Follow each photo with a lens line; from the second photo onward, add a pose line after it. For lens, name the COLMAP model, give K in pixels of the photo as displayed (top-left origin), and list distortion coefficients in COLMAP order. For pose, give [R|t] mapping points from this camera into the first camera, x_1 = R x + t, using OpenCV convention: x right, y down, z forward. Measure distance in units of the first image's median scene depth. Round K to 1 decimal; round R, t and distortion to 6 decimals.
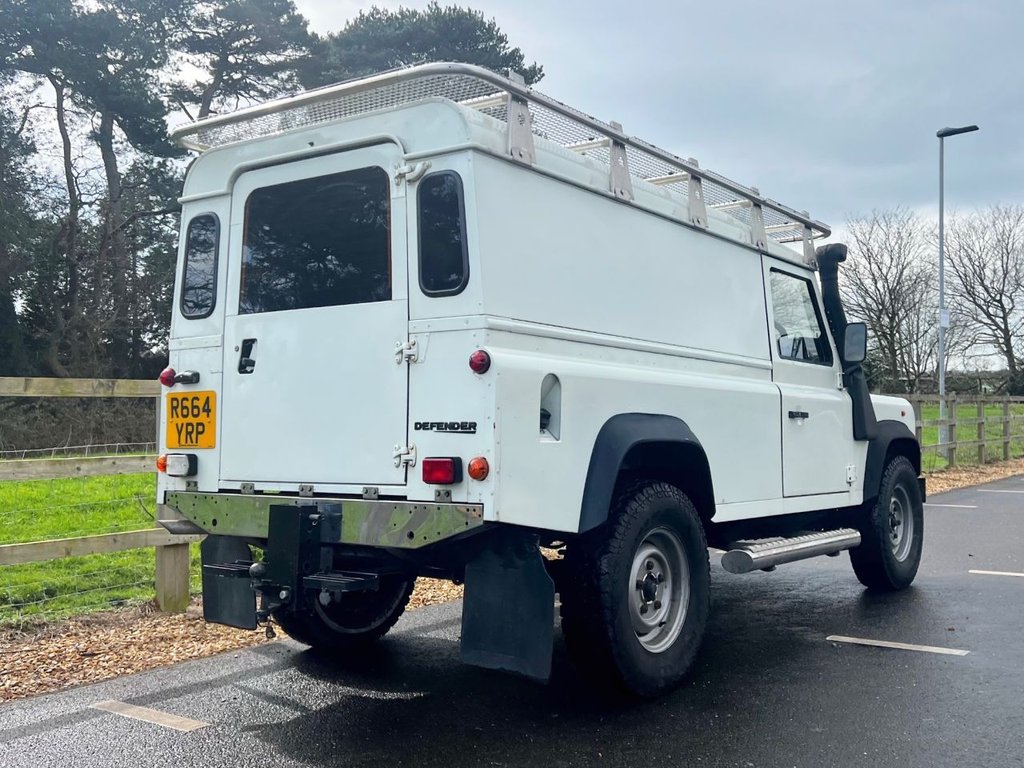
lens RADIAL K [[1103.4, 0, 597.6], [0, 1103.4, 367.8], [0, 0, 1]] dist [0.138486, -0.233020]
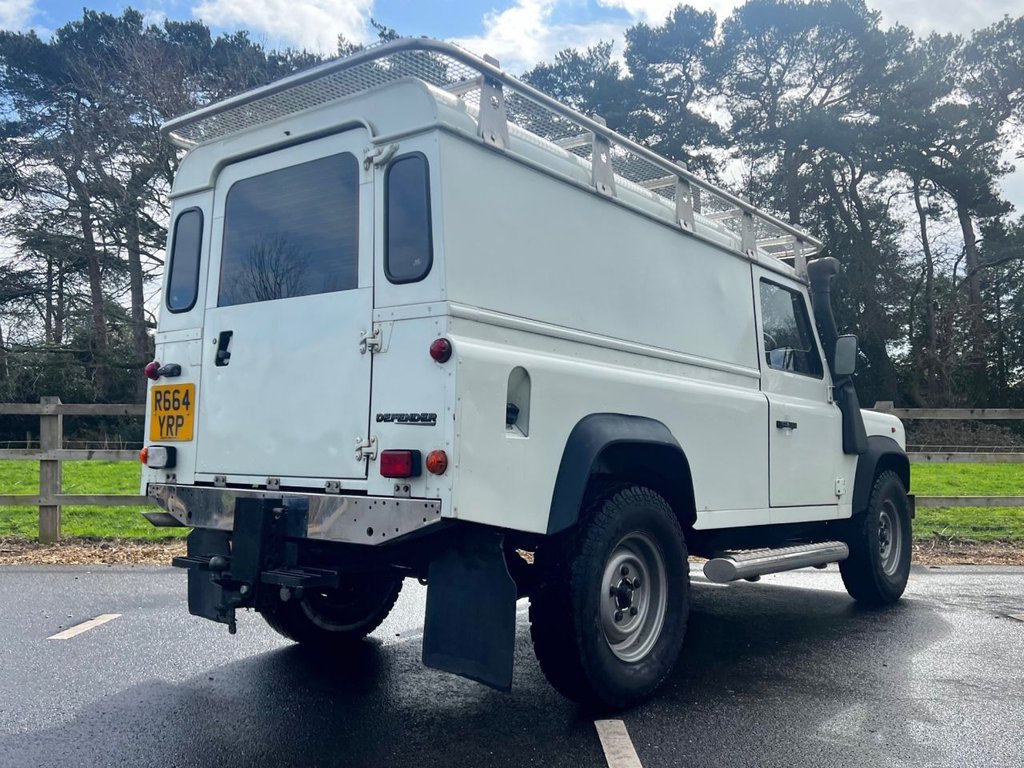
lens RADIAL K [[965.9, 0, 550.9], [0, 965.9, 386.4], [0, 0, 1]] dist [0.116471, -0.190878]
pose [[0.997579, 0.016097, -0.067648, 0.036030], [-0.016959, 0.999782, -0.012182, 0.027877], [0.067438, 0.013300, 0.997635, 0.143969]]
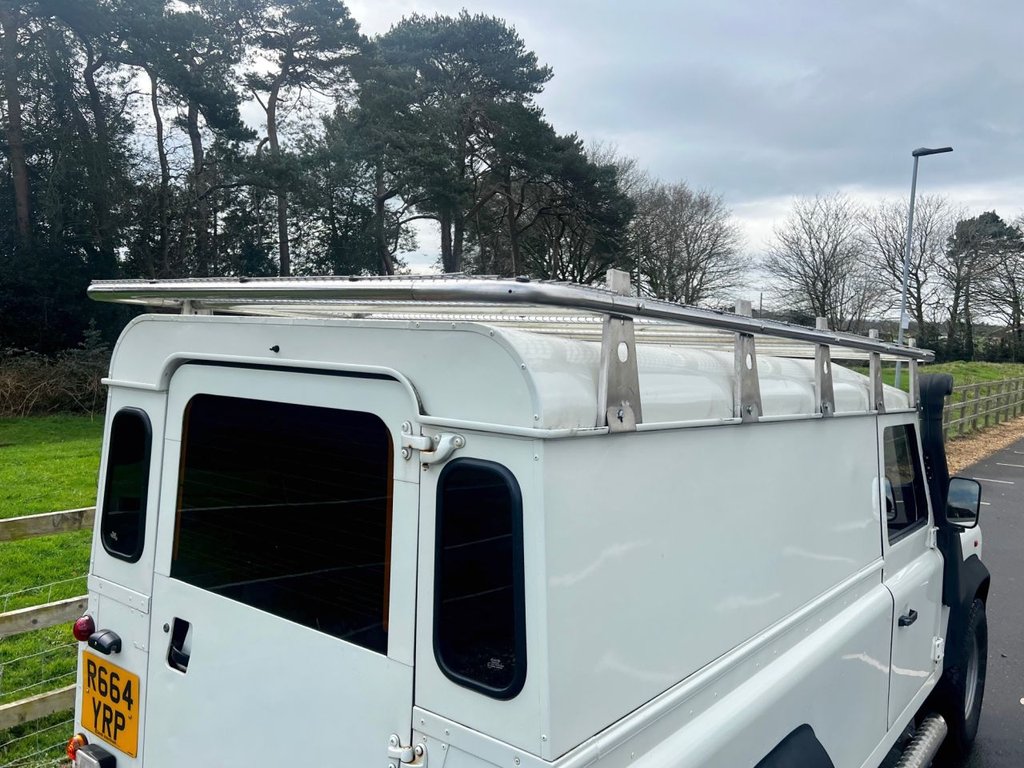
lens RADIAL K [[852.5, 0, 526.3], [0, 852.5, 376.4], [0, 0, 1]] dist [0.072257, -0.097104]
pose [[0.997065, 0.053687, -0.054572, -0.083109], [-0.048532, 0.994598, 0.091762, -0.219767], [0.059203, -0.088844, 0.994284, 0.492867]]
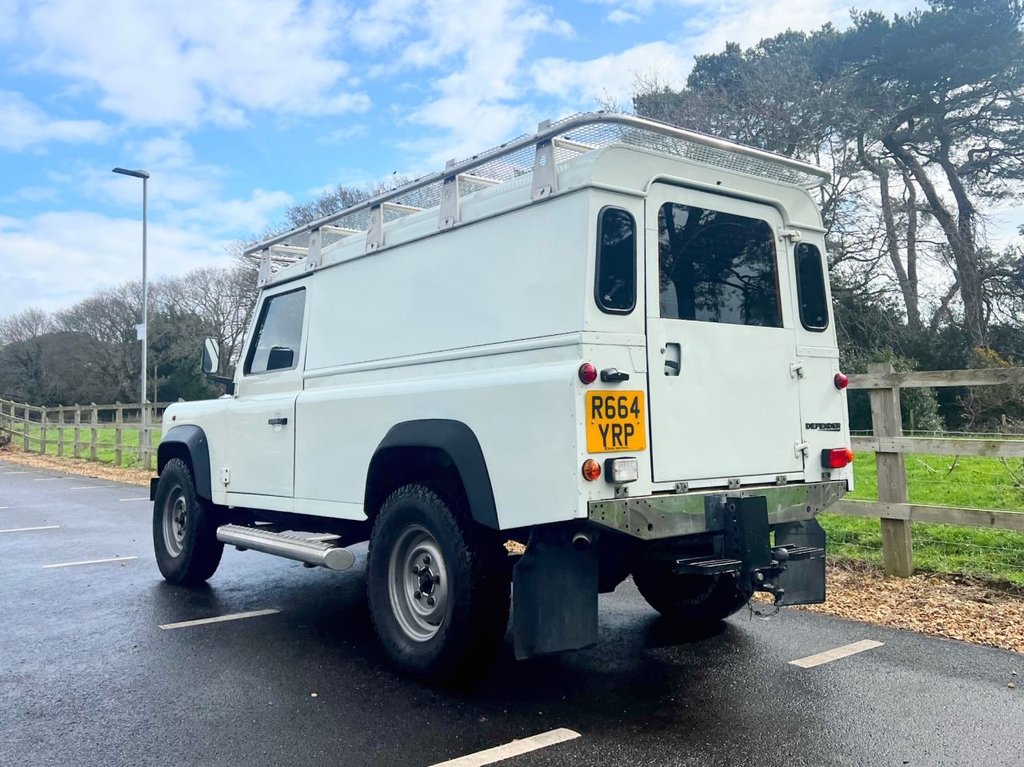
lens RADIAL K [[899.7, 0, 516.5], [0, 899.7, 306.4], [0, 0, 1]] dist [0.093003, -0.099841]
pose [[0.292463, 0.109415, 0.949997, -1.117769], [-0.052472, 0.993772, -0.098303, 0.030033], [-0.954836, -0.021098, 0.296383, 0.857488]]
